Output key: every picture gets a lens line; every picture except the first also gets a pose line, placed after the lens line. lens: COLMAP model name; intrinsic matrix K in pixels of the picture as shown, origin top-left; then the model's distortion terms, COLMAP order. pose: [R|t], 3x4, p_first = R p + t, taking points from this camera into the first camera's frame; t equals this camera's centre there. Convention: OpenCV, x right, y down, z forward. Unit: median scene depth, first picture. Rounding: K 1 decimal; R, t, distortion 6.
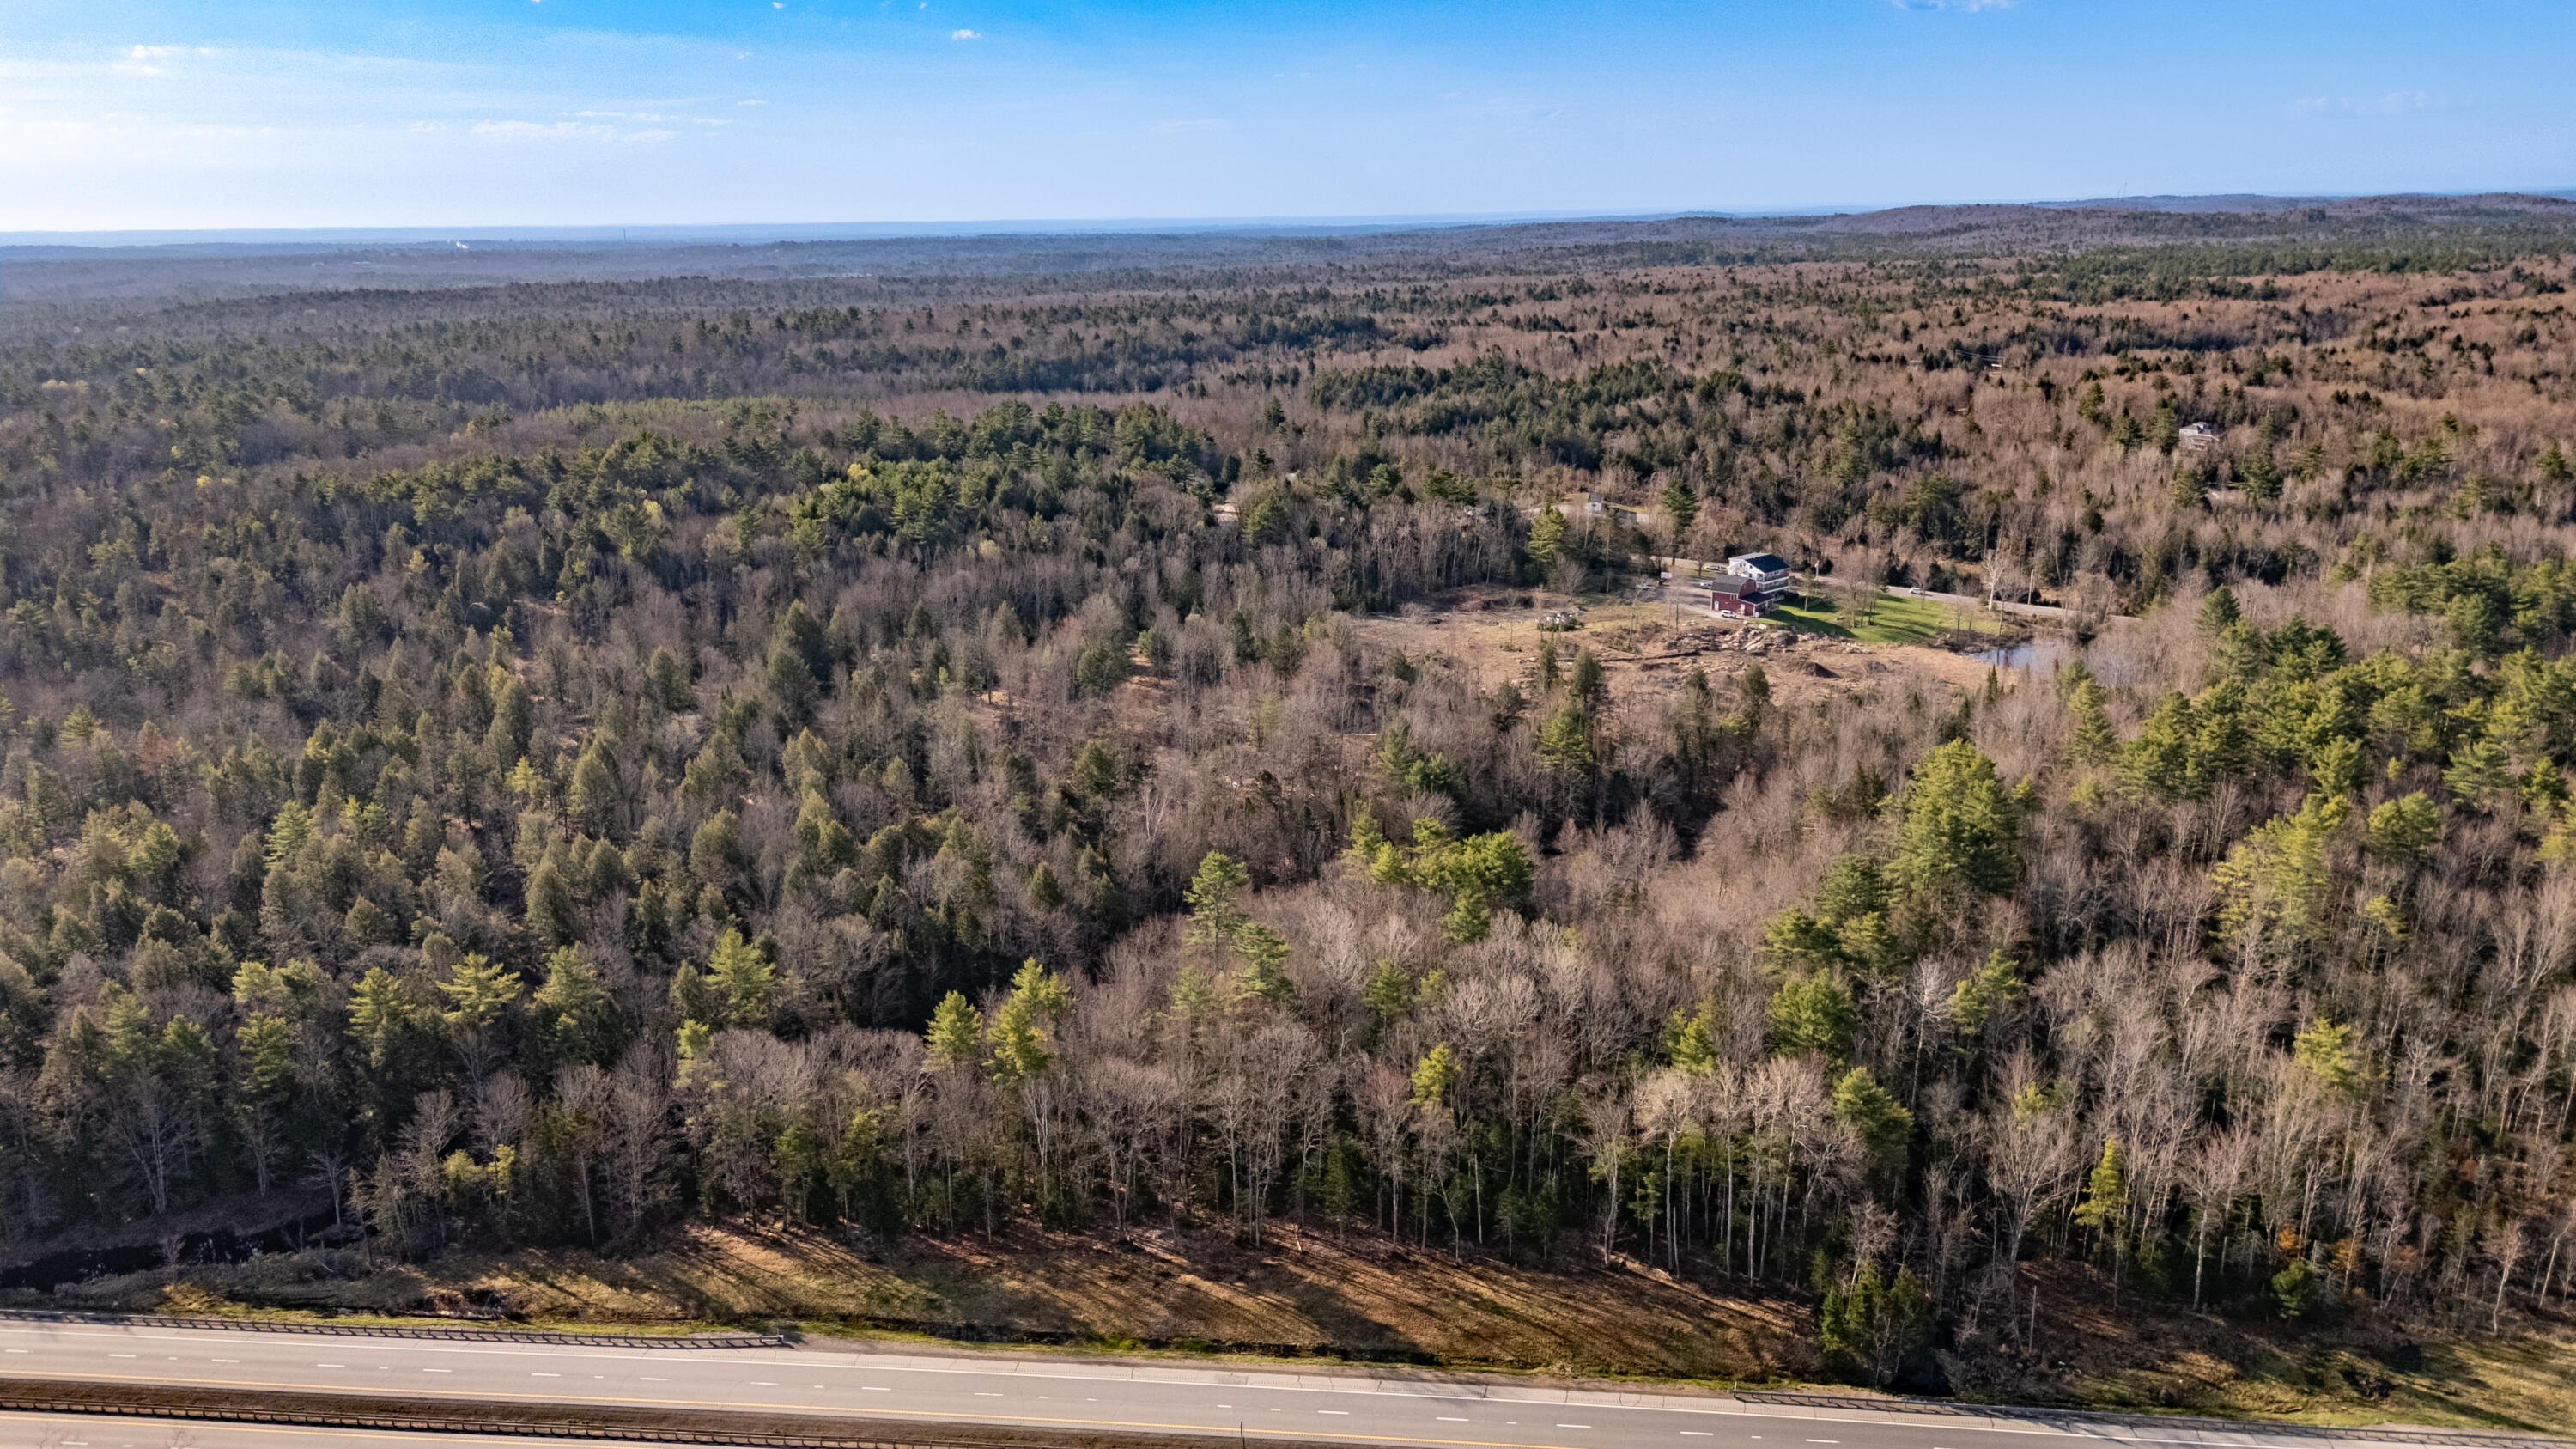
lens RADIAL K [[1905.3, 0, 1294.5], [0, 1905.3, 721.3], [0, 0, 1]] dist [0.065385, -0.056346]
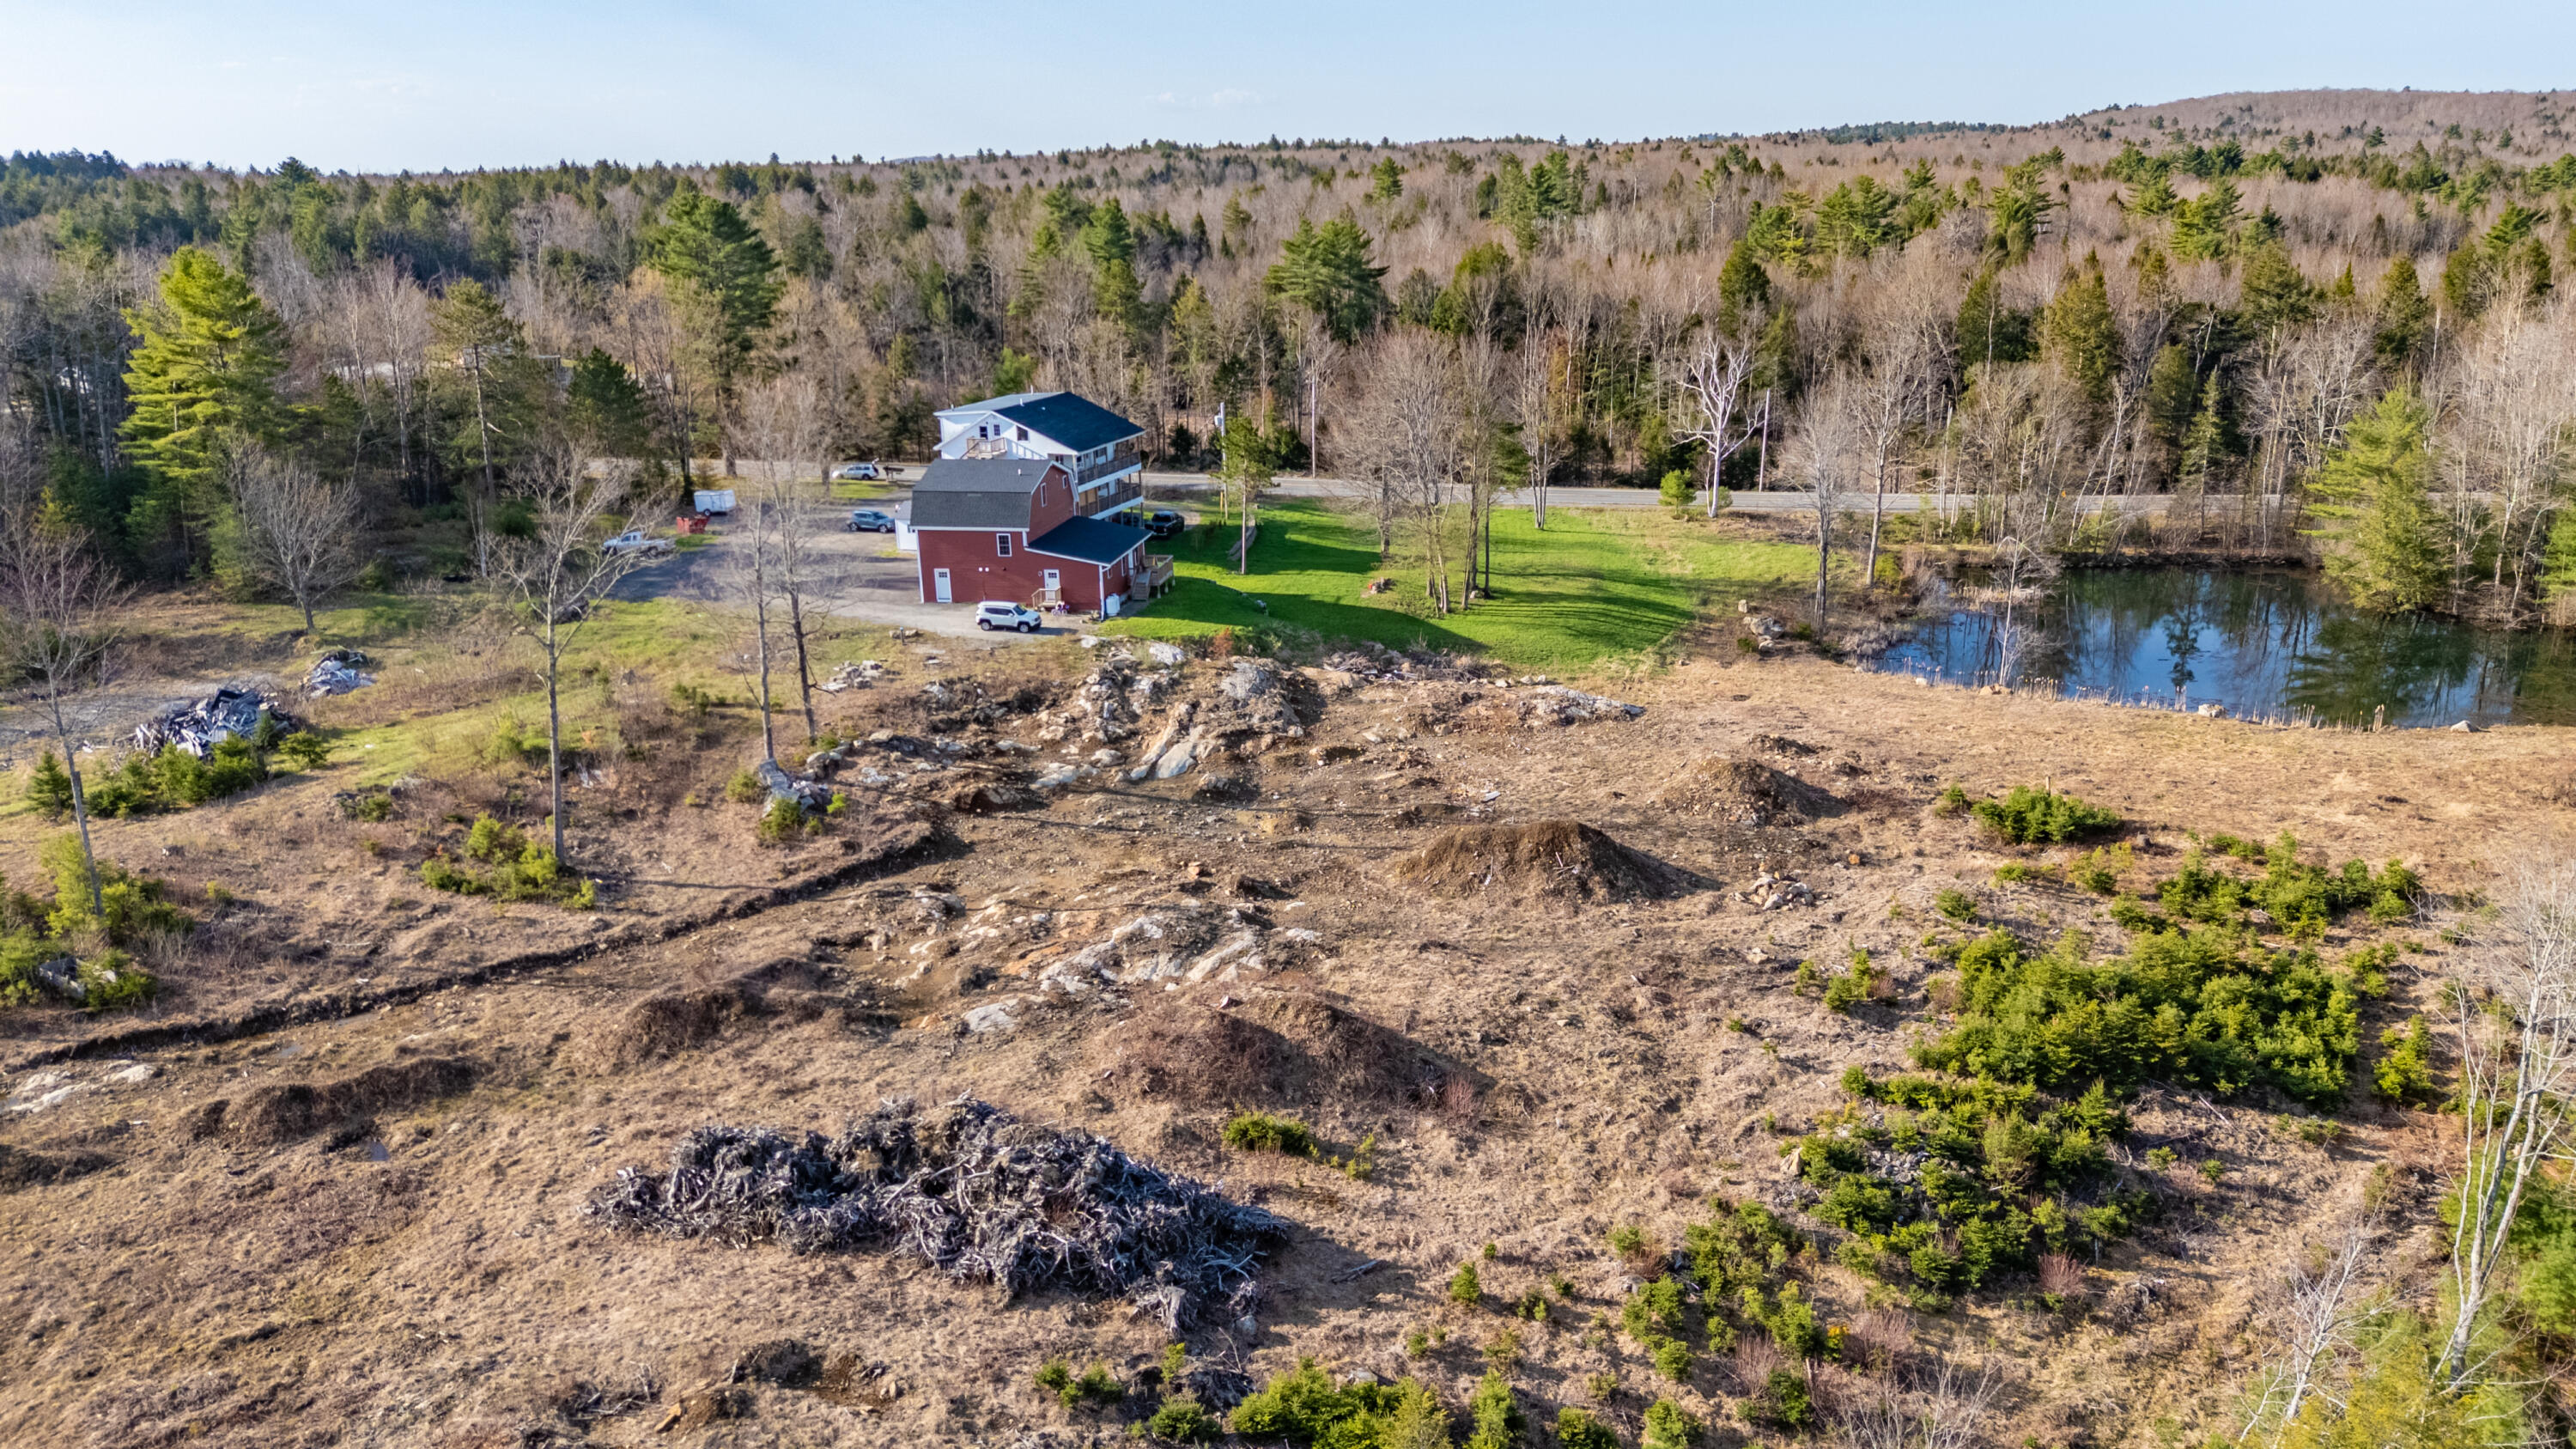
lens RADIAL K [[1905.3, 0, 1289.0], [0, 1905.3, 728.7], [0, 0, 1]] dist [0.065385, -0.056346]
pose [[0.879437, -0.139459, 0.455129, 0.151765], [0.134542, 0.989958, 0.043365, -0.048797], [-0.456606, 0.023097, 0.889369, 0.791988]]
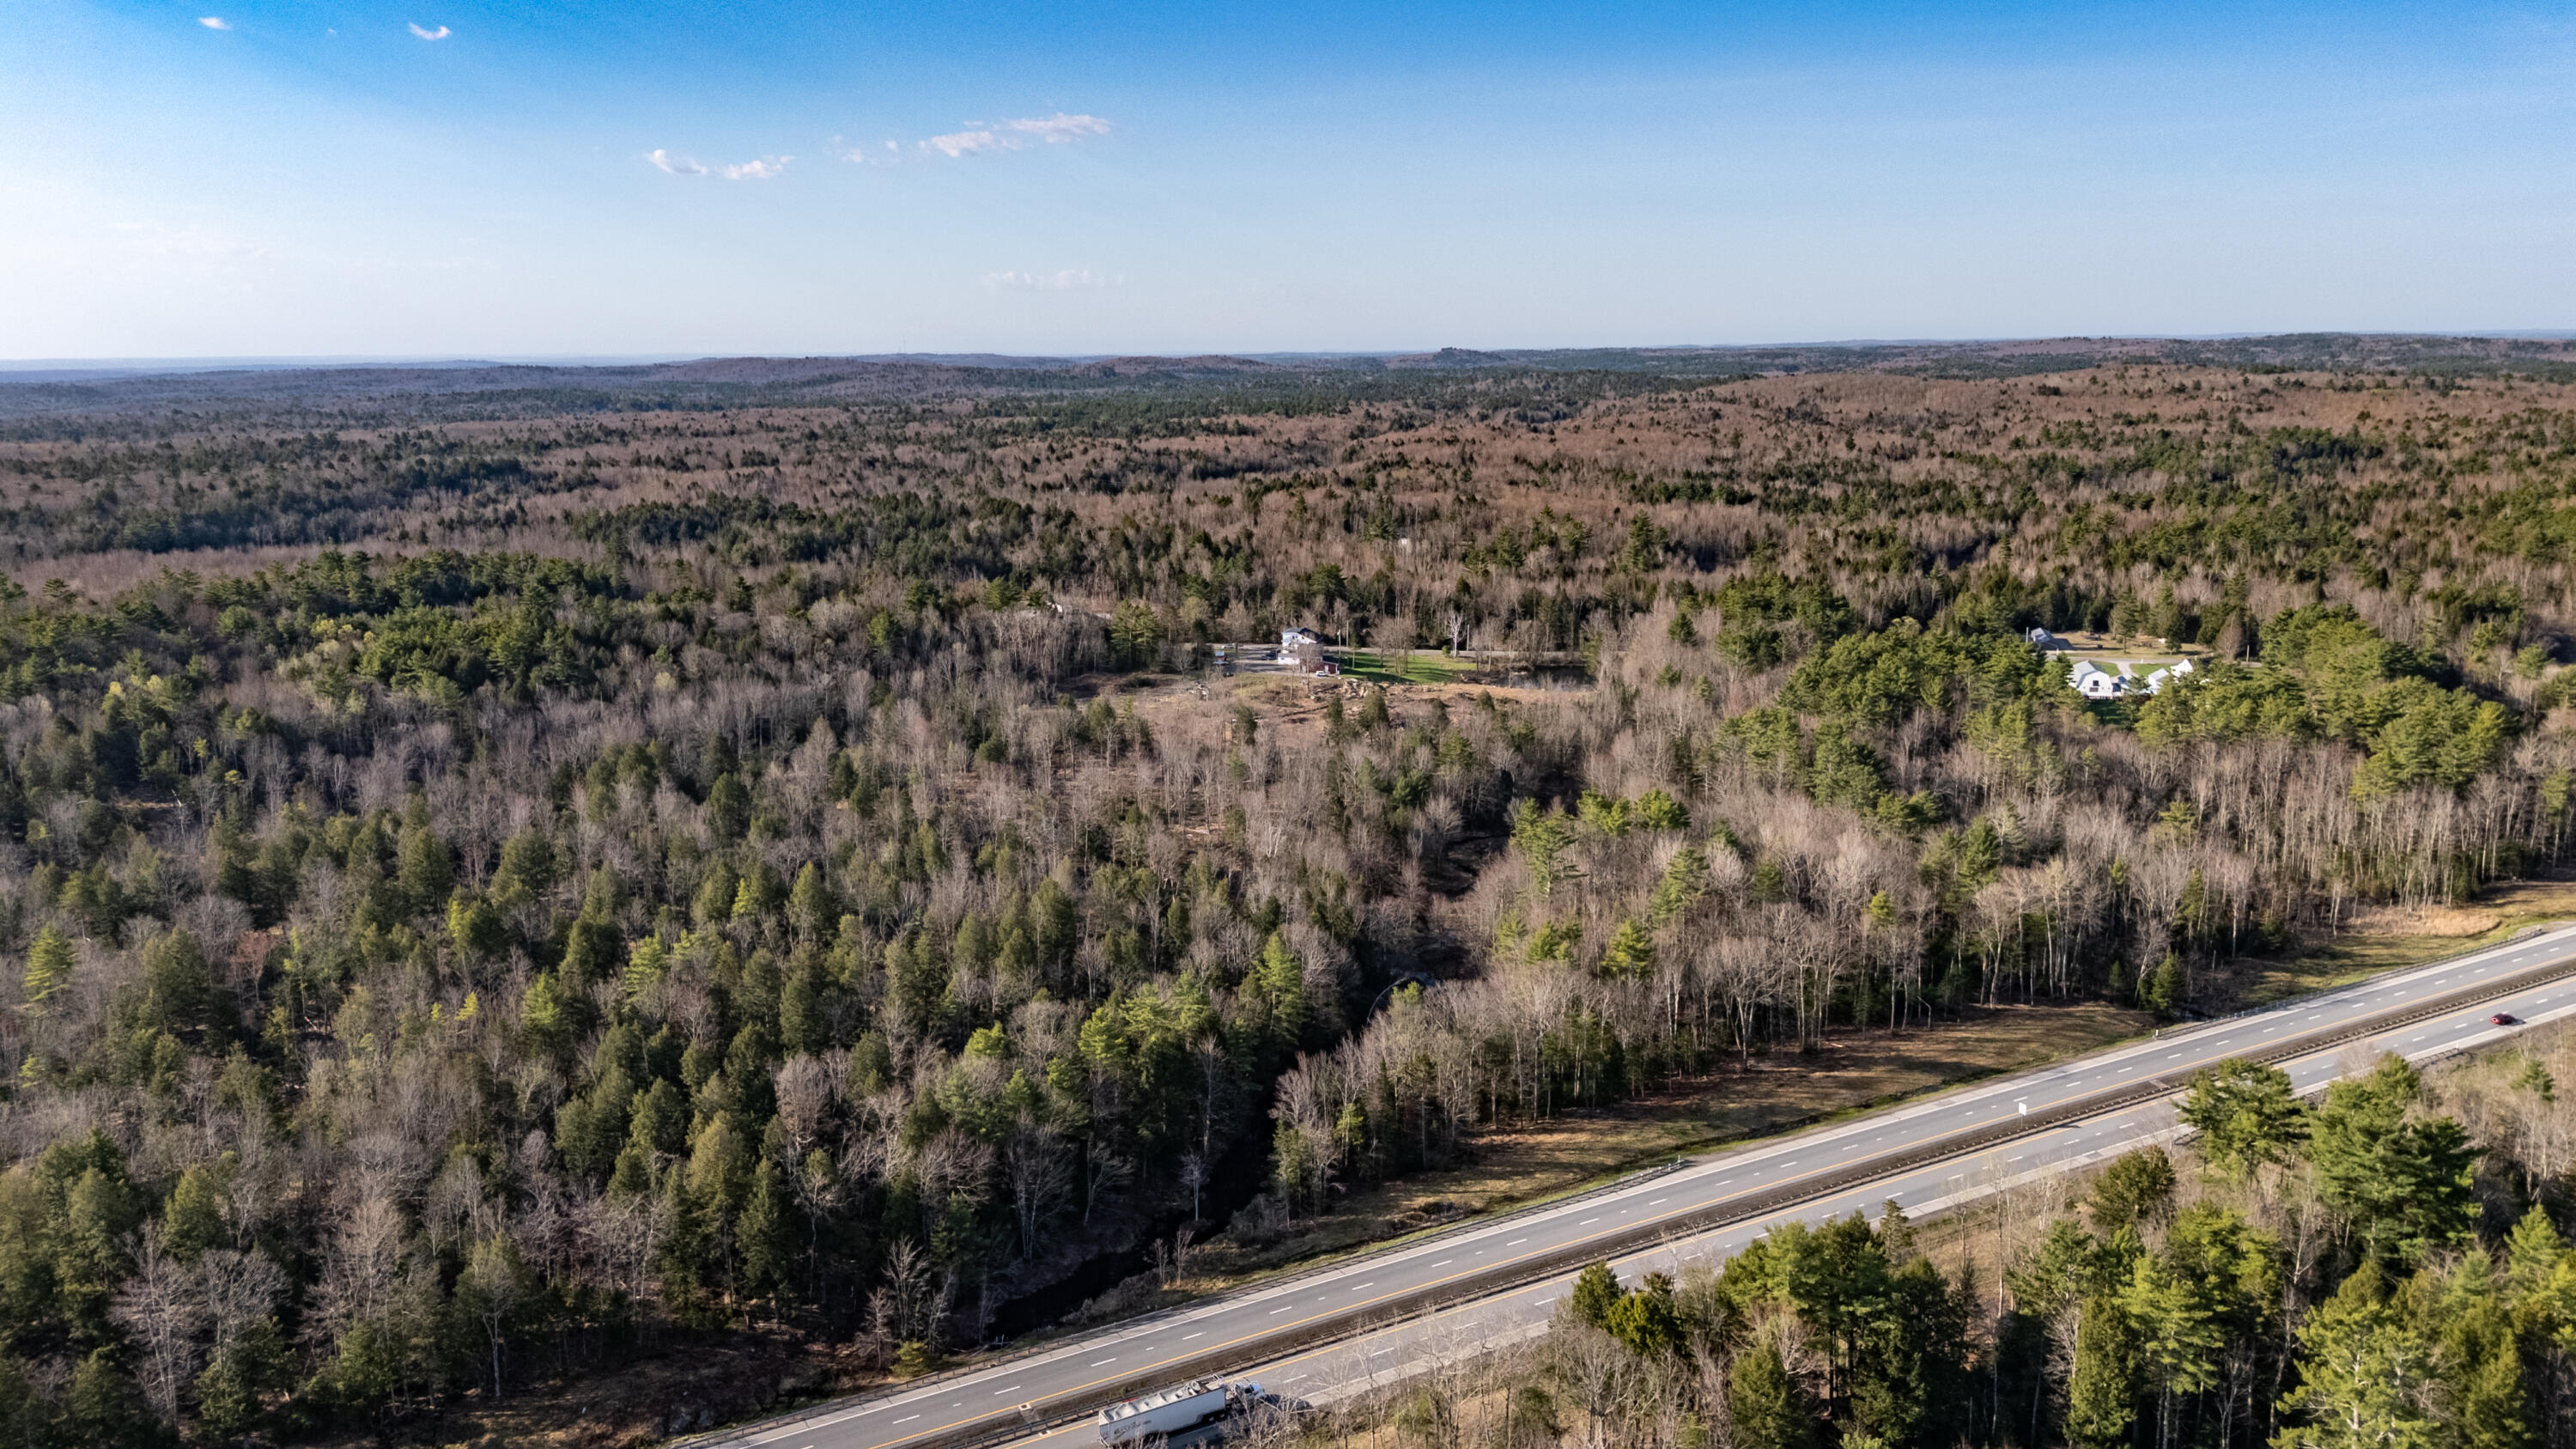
lens RADIAL K [[1905.3, 0, 1288.5], [0, 1905.3, 726.7], [0, 0, 1]] dist [0.065385, -0.056346]
pose [[0.812352, -0.104371, 0.573752, -0.506978], [0.145712, 0.988975, -0.026405, 0.007069], [-0.564670, 0.105053, 0.818603, 0.014525]]
